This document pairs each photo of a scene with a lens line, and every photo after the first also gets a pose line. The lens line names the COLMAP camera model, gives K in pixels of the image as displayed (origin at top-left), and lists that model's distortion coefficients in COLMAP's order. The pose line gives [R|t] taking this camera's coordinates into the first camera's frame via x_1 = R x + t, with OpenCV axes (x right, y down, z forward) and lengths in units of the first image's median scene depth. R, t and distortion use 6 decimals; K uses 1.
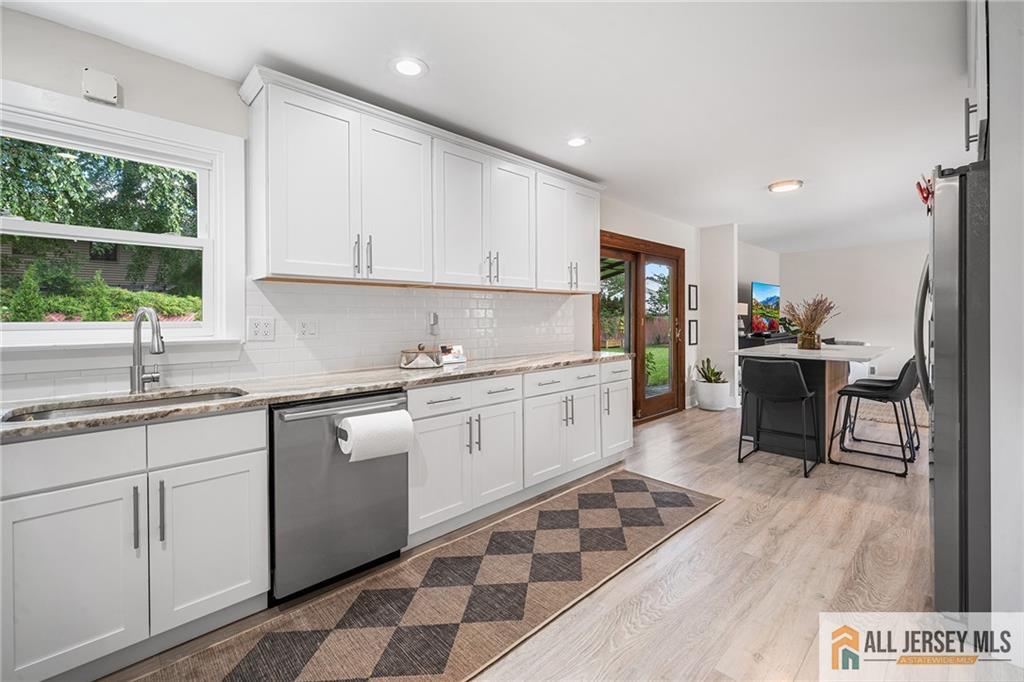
lens RADIAL K [[431.9, 0, 510.8], [0, 431.9, 321.6], [0, 0, 1]] dist [0.004379, -0.000990]
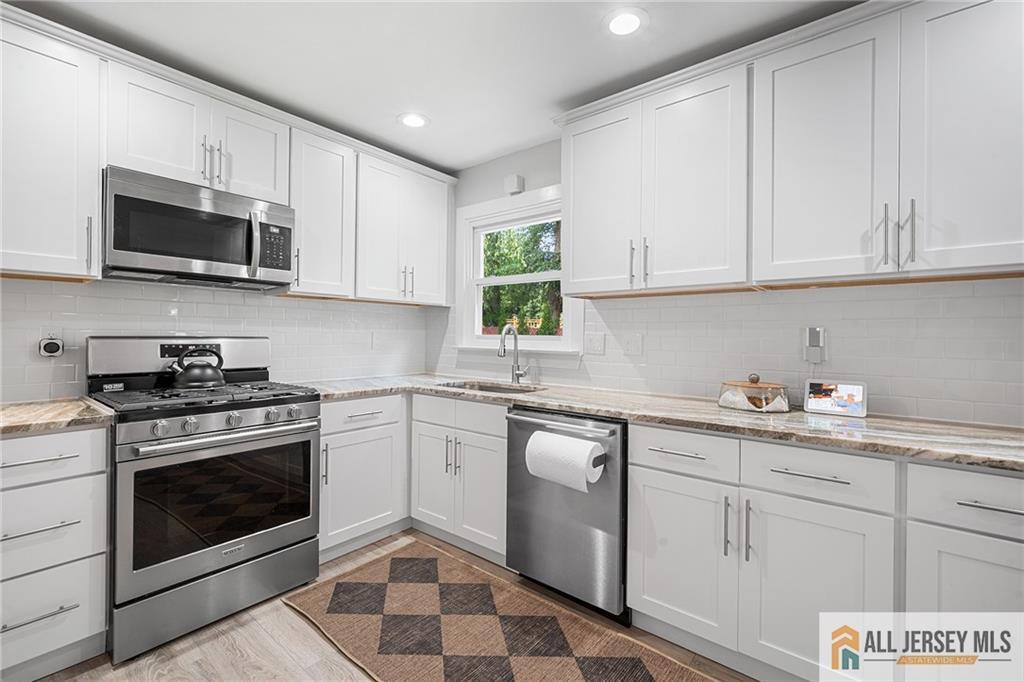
lens RADIAL K [[450.5, 0, 510.3], [0, 450.5, 335.5], [0, 0, 1]] dist [0.005978, -0.000336]
pose [[0.124854, 0.009130, -0.992133, 0.418327], [-0.019454, 0.999788, 0.006752, -0.005454], [0.991984, 0.018458, 0.125005, 0.502374]]
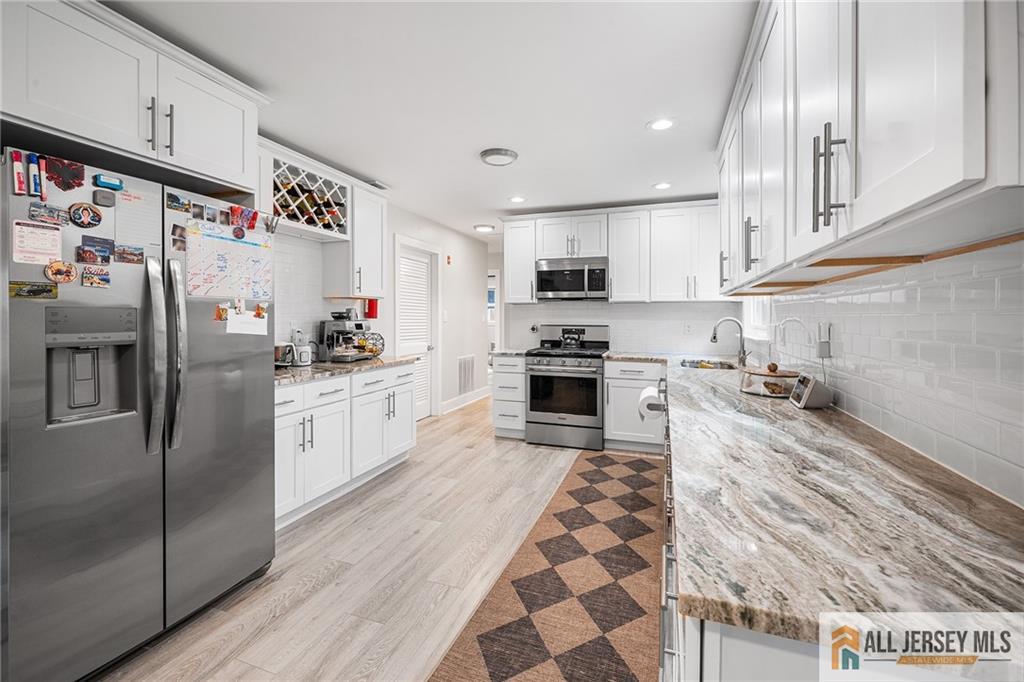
lens RADIAL K [[431.9, 0, 499.6], [0, 431.9, 324.0], [0, 0, 1]] dist [0.004379, -0.000990]
pose [[-0.905023, 0.012980, -0.425164, 0.521011], [0.001032, 0.999598, 0.028318, -0.037781], [0.425361, 0.025190, -0.904673, 1.394306]]
